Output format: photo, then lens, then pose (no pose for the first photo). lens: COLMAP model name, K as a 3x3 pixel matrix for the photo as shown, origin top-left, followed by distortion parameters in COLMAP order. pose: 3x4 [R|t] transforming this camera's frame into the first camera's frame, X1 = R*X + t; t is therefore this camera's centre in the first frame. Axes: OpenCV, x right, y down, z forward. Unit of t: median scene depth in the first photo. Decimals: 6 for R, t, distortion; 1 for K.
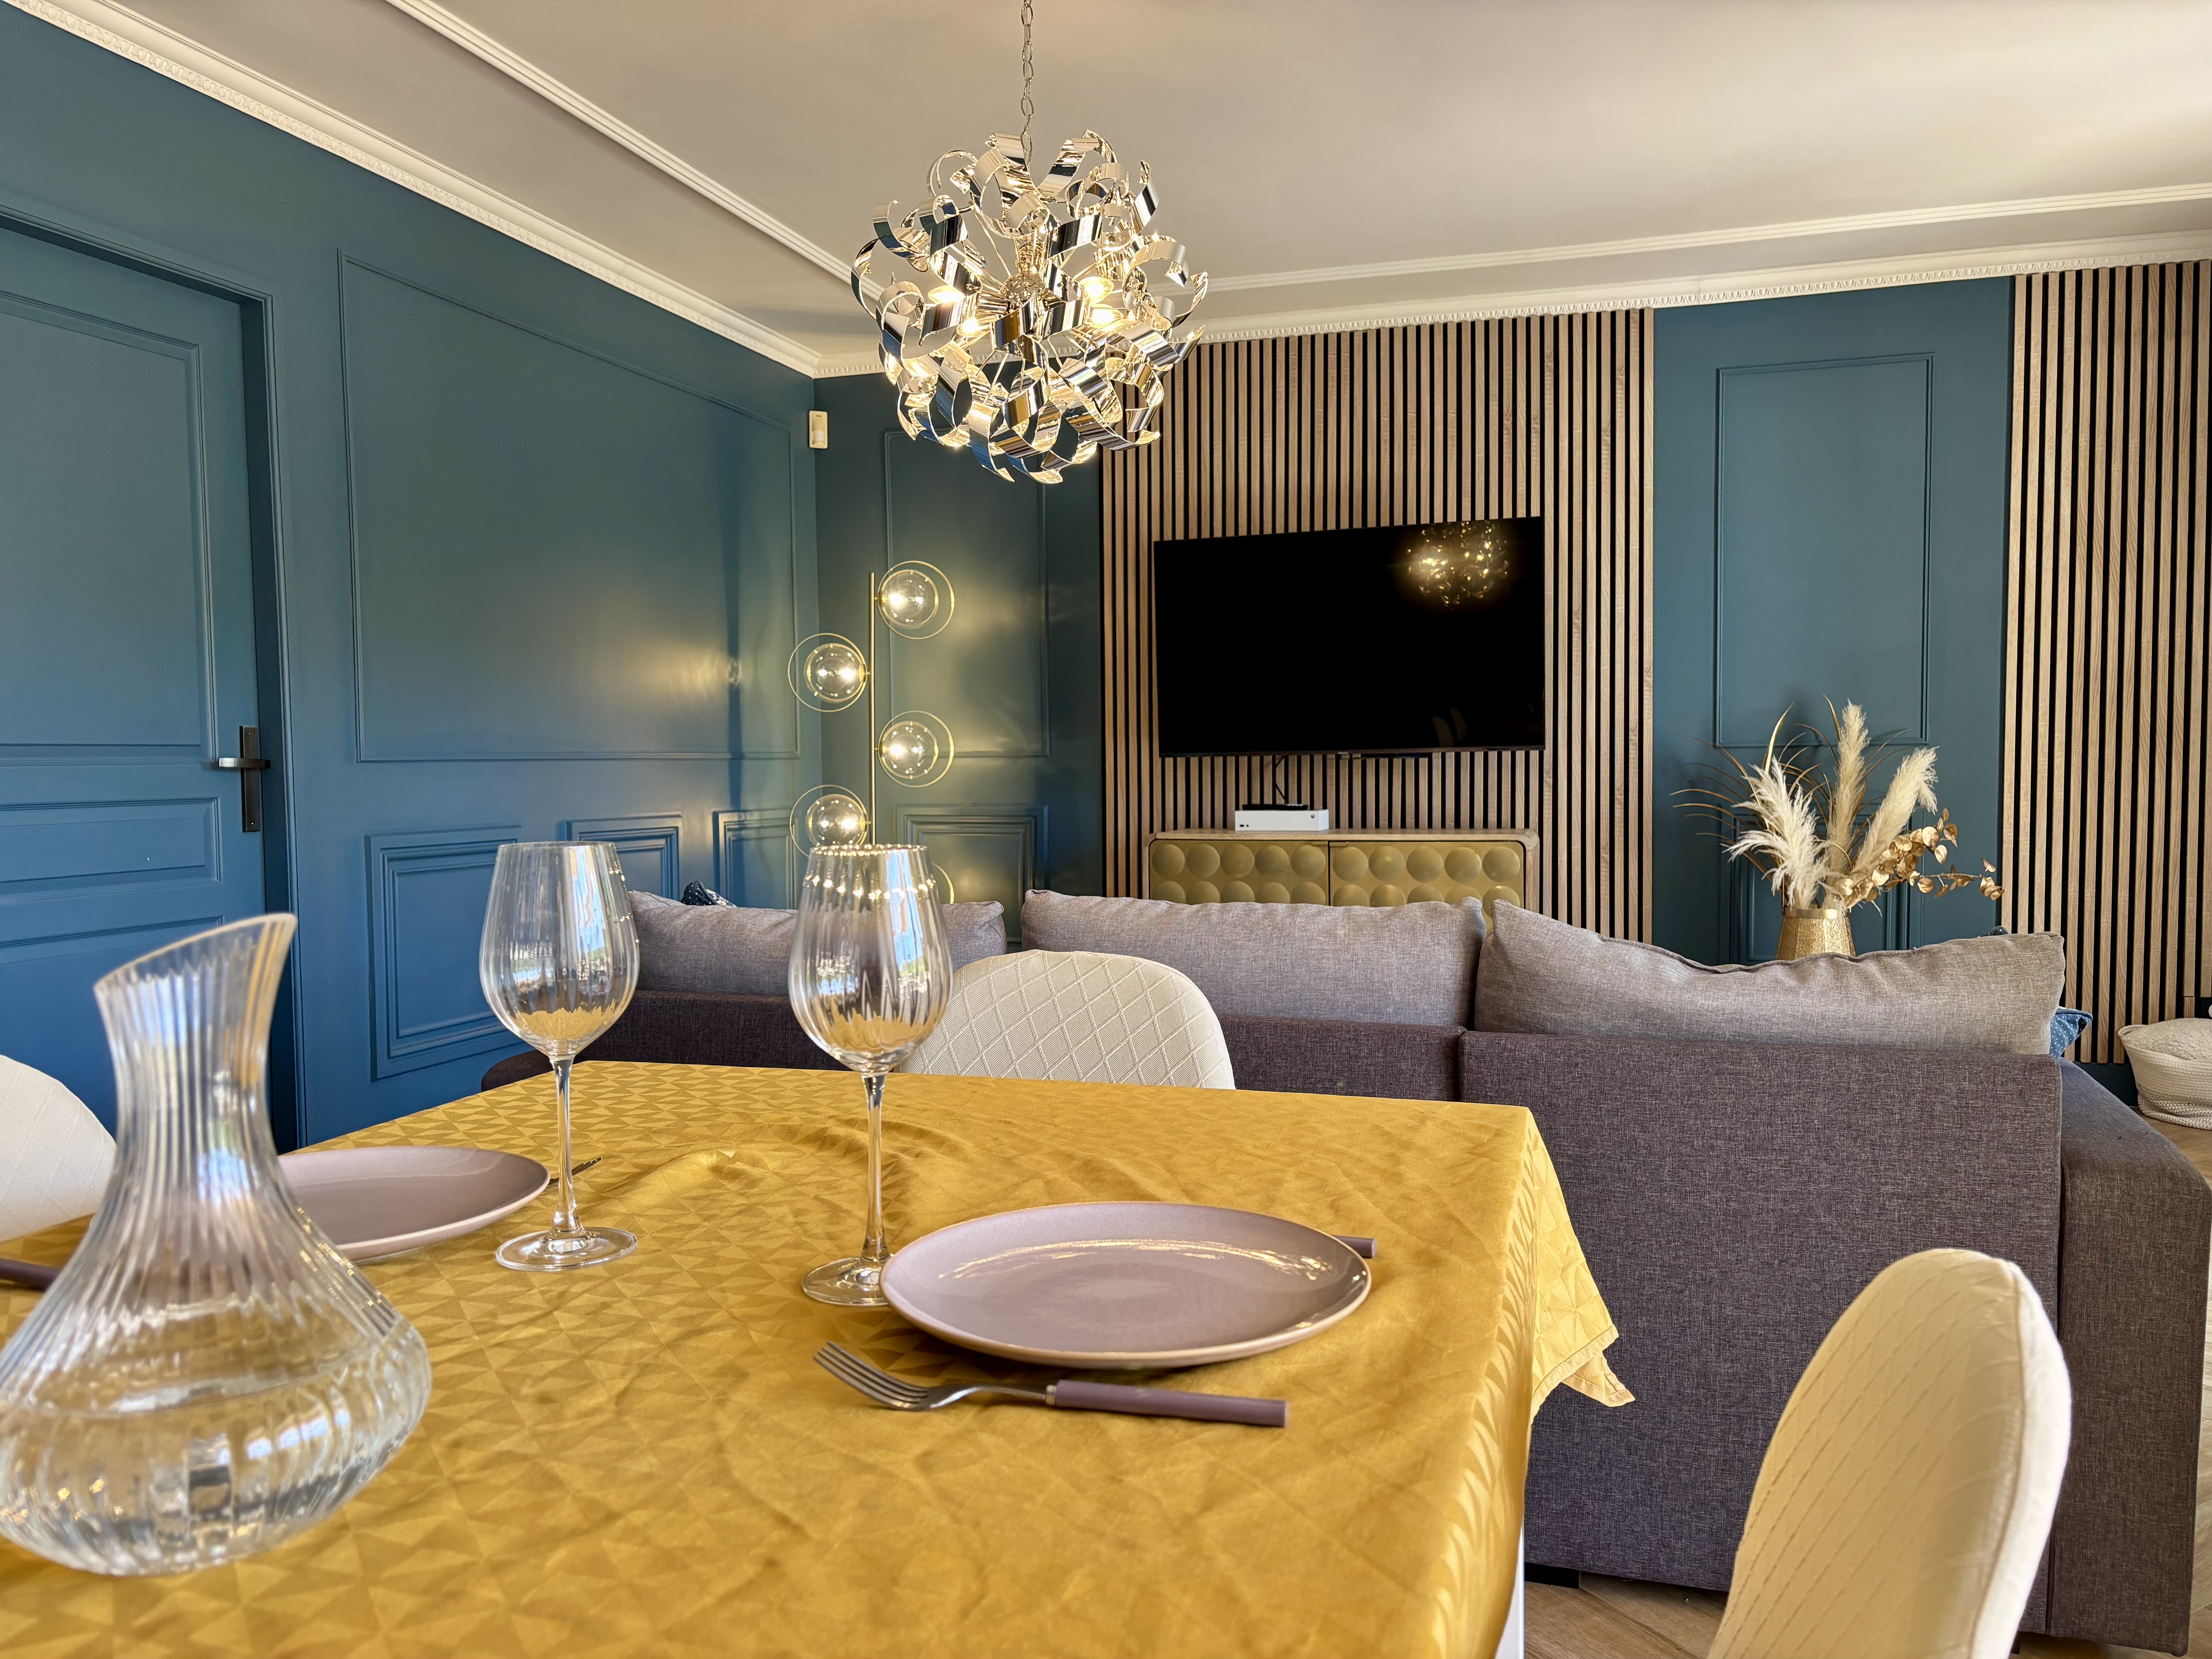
lens RADIAL K [[1703.3, 0, 1106.0], [0, 1703.3, 829.5], [0, 0, 1]] dist [0.063680, -0.071203]
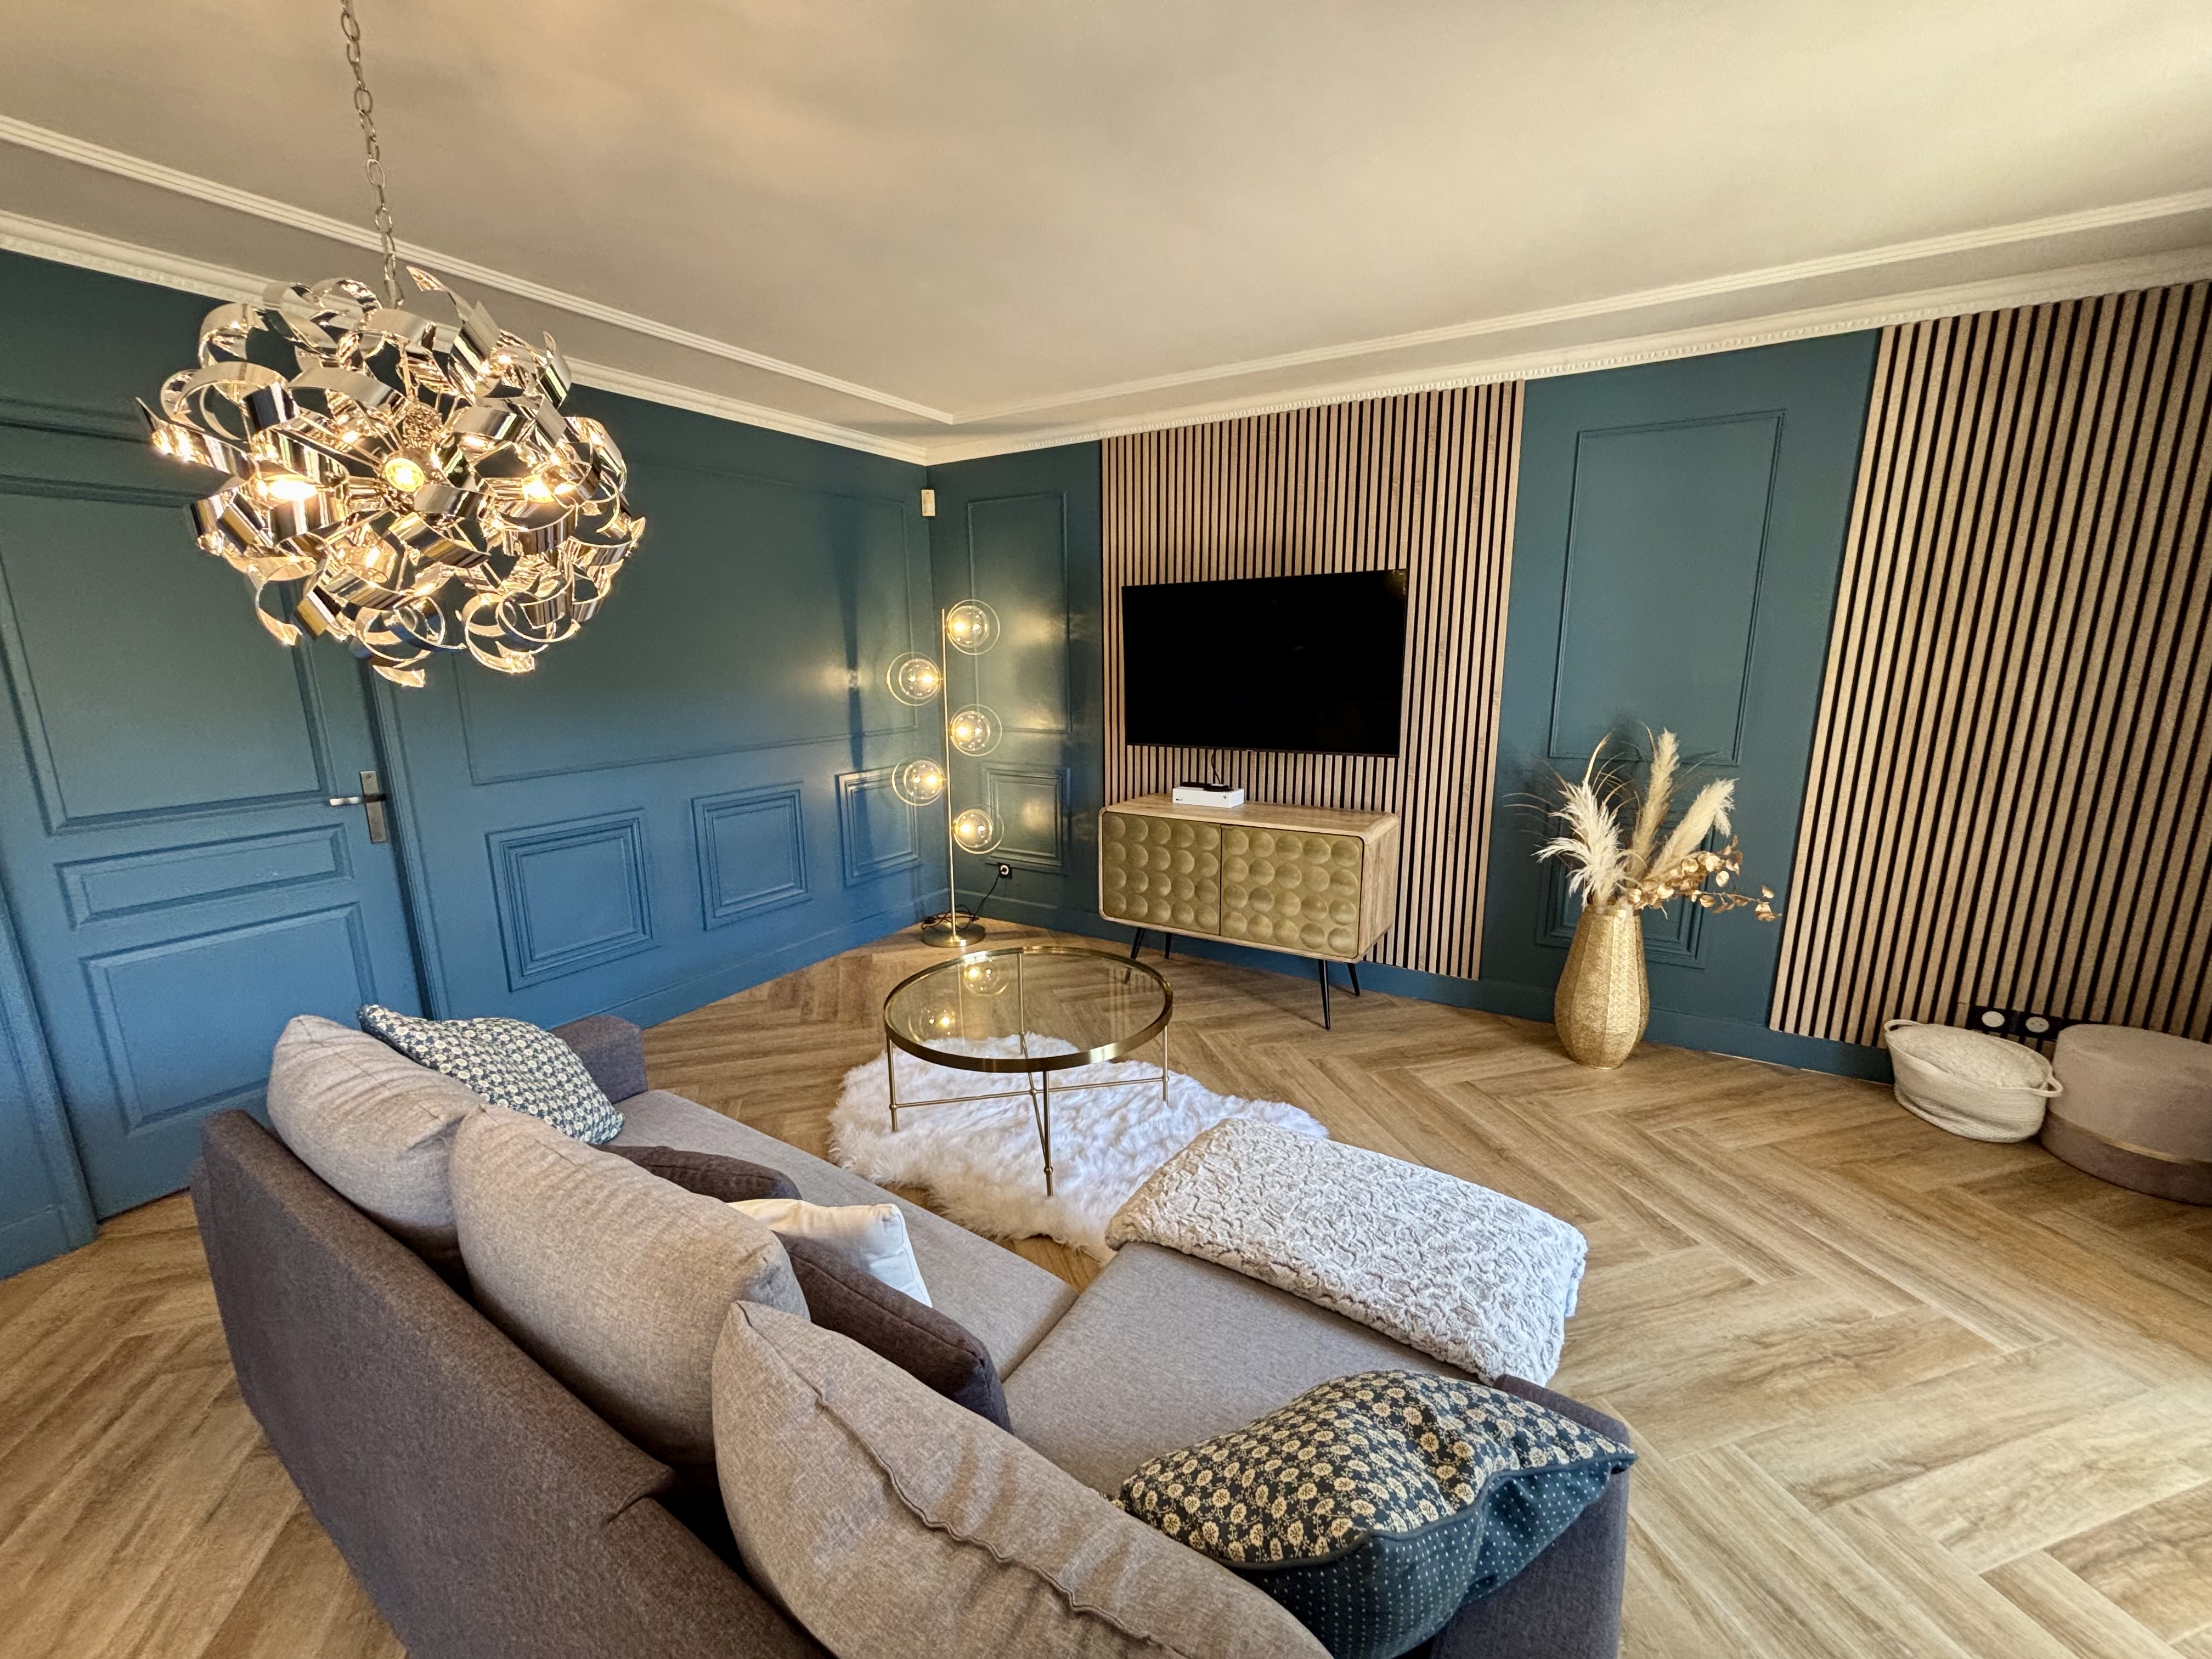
lens RADIAL K [[893.7, 0, 1110.7], [0, 893.7, 830.8], [0, 0, 1]] dist [-0.000254, 0.002249]
pose [[0.969724, 0.051580, -0.238696, 0.210140], [-0.010640, 0.985435, 0.169717, -0.103995], [0.243973, -0.162038, 0.956149, 0.307860]]
